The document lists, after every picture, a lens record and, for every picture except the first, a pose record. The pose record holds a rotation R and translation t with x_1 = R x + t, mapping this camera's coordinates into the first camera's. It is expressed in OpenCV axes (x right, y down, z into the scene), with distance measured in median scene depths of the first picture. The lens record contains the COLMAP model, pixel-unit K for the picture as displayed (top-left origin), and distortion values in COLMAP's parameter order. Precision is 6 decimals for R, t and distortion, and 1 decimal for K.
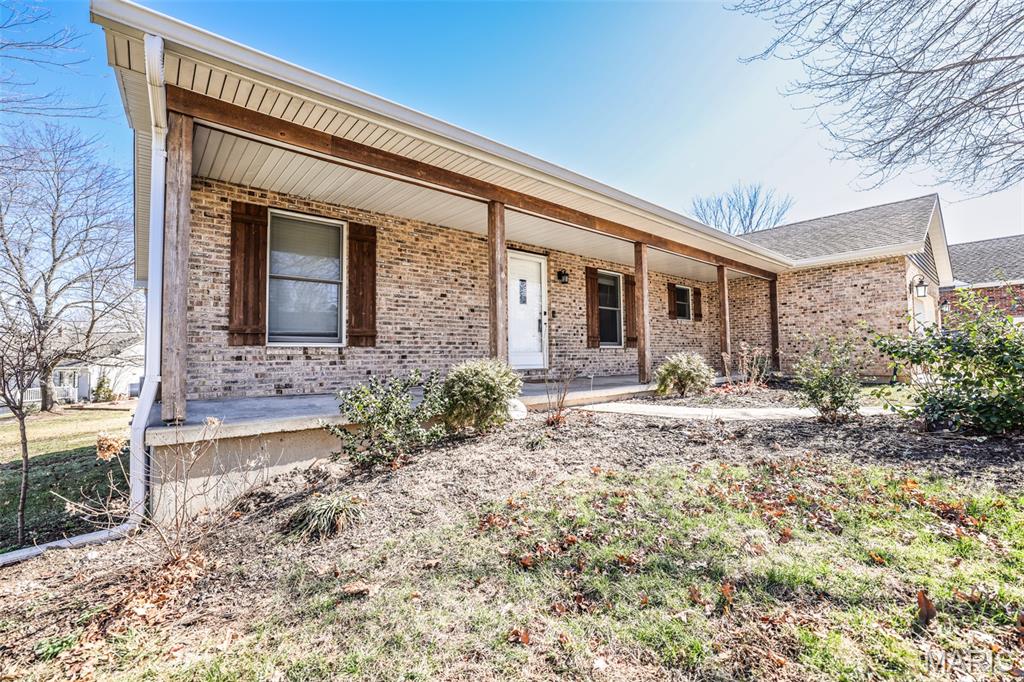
lens RADIAL K [[443.4, 0, 512.7], [0, 443.4, 336.8], [0, 0, 1]] dist [-0.041147, 0.014482]
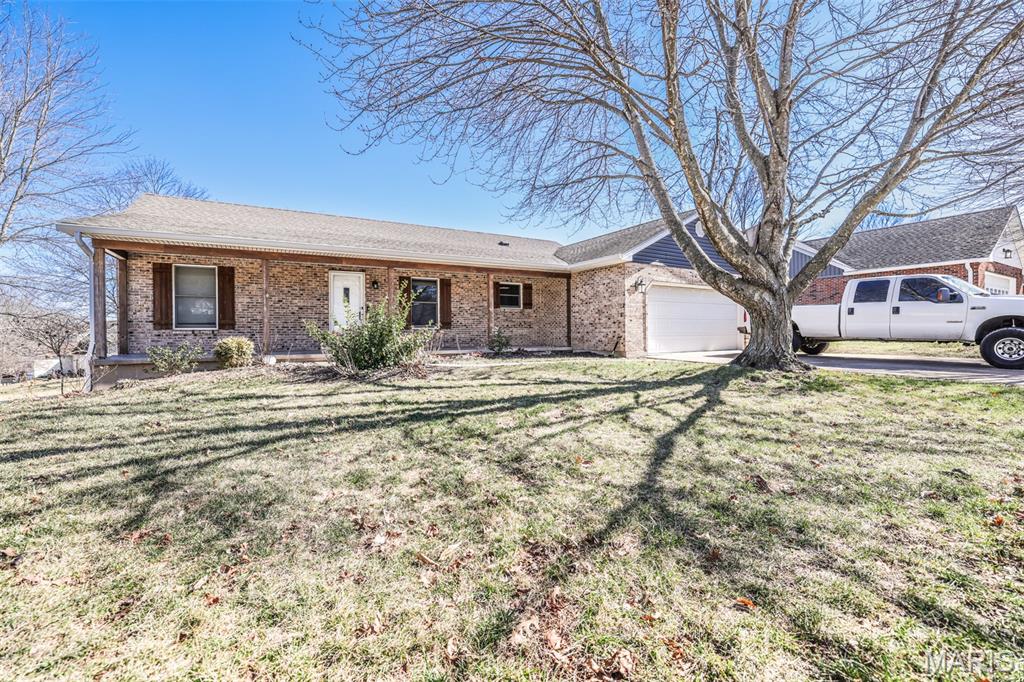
lens RADIAL K [[443.4, 0, 515.5], [0, 443.4, 339.5], [0, 0, 1]] dist [-0.041147, 0.014482]
pose [[0.983587, 0.009246, -0.180199, 1.041522], [0.001869, 0.998111, 0.061414, -0.041297], [0.180426, -0.060743, 0.981711, -0.556797]]
